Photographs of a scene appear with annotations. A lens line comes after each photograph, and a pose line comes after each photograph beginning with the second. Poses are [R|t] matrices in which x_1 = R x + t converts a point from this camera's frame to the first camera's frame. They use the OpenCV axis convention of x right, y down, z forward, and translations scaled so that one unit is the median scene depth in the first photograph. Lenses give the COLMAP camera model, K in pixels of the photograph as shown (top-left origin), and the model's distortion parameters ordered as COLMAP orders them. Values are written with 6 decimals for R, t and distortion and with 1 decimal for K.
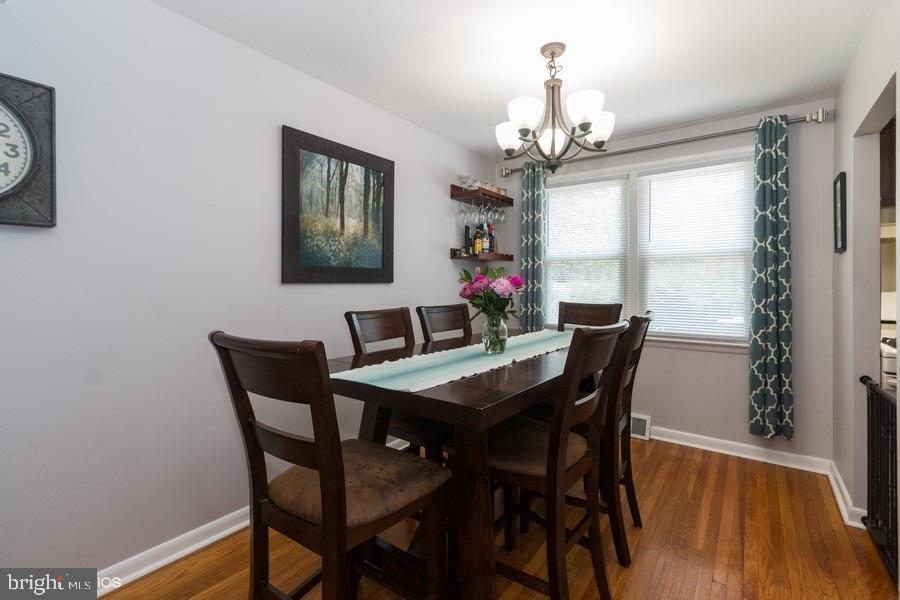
lens RADIAL K [[419.2, 0, 440.8], [0, 419.2, 291.6], [0, 0, 1]] dist [-0.001609, -0.000082]
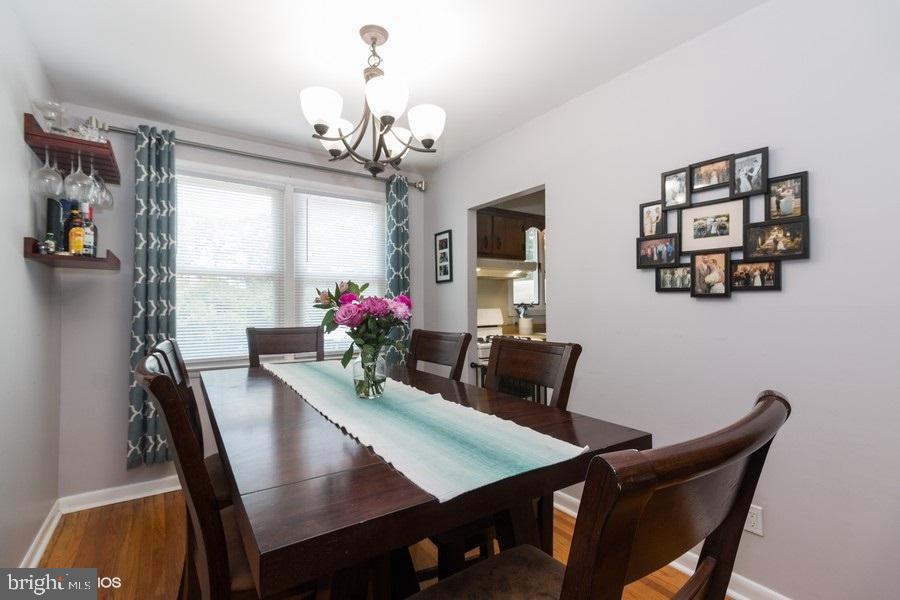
lens RADIAL K [[413.1, 0, 450.0], [0, 413.1, 300.0], [0, 0, 1]] dist [0.000668, 0.000206]
pose [[0.315145, 0.005705, 0.949026, -0.323198], [0.020430, 0.999709, -0.012794, -0.008969], [-0.948824, 0.023420, 0.314937, 0.380027]]
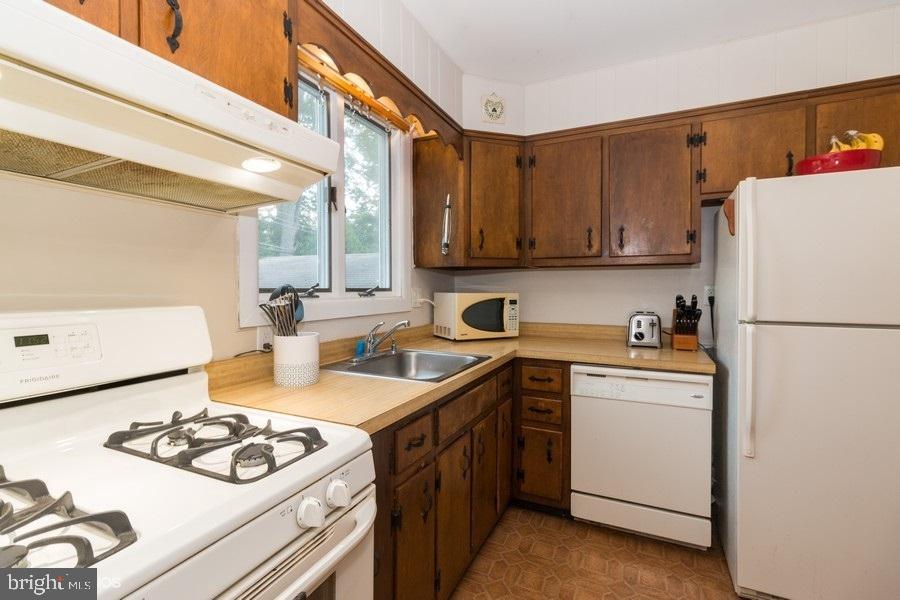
lens RADIAL K [[403.9, 0, 448.8], [0, 403.9, 287.2], [0, 0, 1]] dist [-0.000915, -0.000062]
pose [[-0.203809, 0.001554, 0.979009, 0.561314], [0.019478, 0.999807, 0.002468, -0.007464], [-0.978817, 0.019572, -0.203800, 0.498559]]
